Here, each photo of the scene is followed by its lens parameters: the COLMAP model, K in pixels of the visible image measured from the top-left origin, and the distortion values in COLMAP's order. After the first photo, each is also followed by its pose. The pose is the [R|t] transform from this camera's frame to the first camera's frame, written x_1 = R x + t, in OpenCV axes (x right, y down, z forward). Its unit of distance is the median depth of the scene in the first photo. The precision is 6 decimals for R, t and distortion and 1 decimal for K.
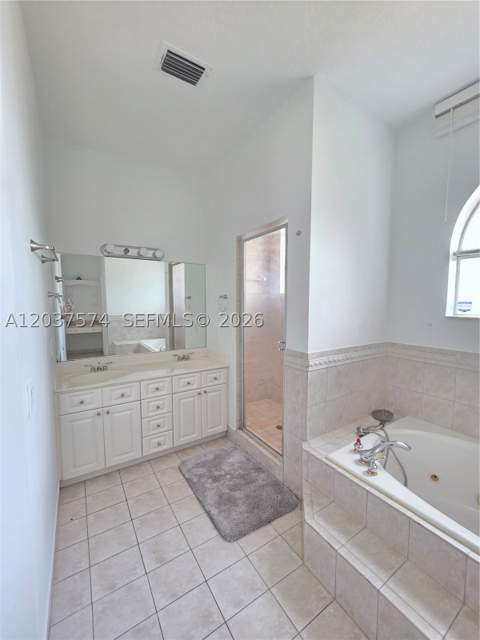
lens RADIAL K [[256.6, 0, 239.7], [0, 256.6, 321.3], [0, 0, 1]] dist [-0.000859, 0.000058]
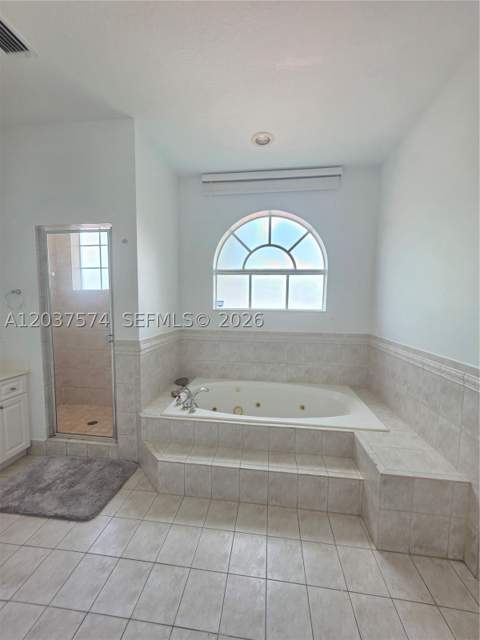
lens RADIAL K [[256.6, 0, 236.6], [0, 256.6, 323.9], [0, 0, 1]] dist [-0.000859, 0.000058]
pose [[0.636746, -0.058594, 0.768844, -0.359340], [0.050777, 0.998131, 0.034016, 0.024335], [-0.769400, 0.017380, 0.638531, -0.145830]]
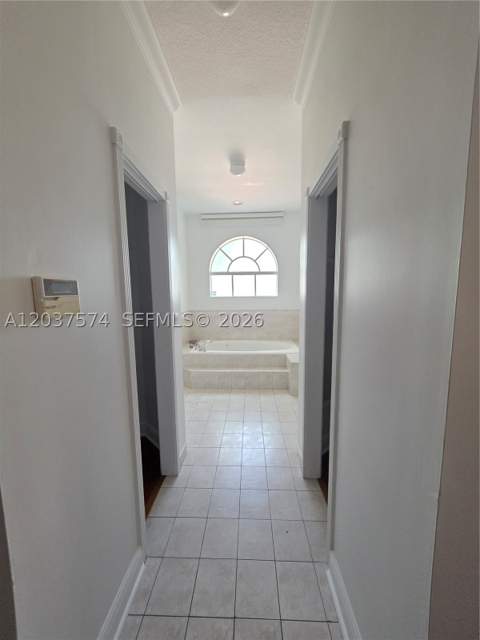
lens RADIAL K [[256.6, 0, 239.9], [0, 256.6, 322.5], [0, 0, 1]] dist [-0.000859, 0.000058]
pose [[0.565173, -0.107951, 0.817879, -1.228236], [0.080094, 0.993898, 0.075837, 0.065457], [-0.821075, 0.022647, 0.570371, -0.753596]]
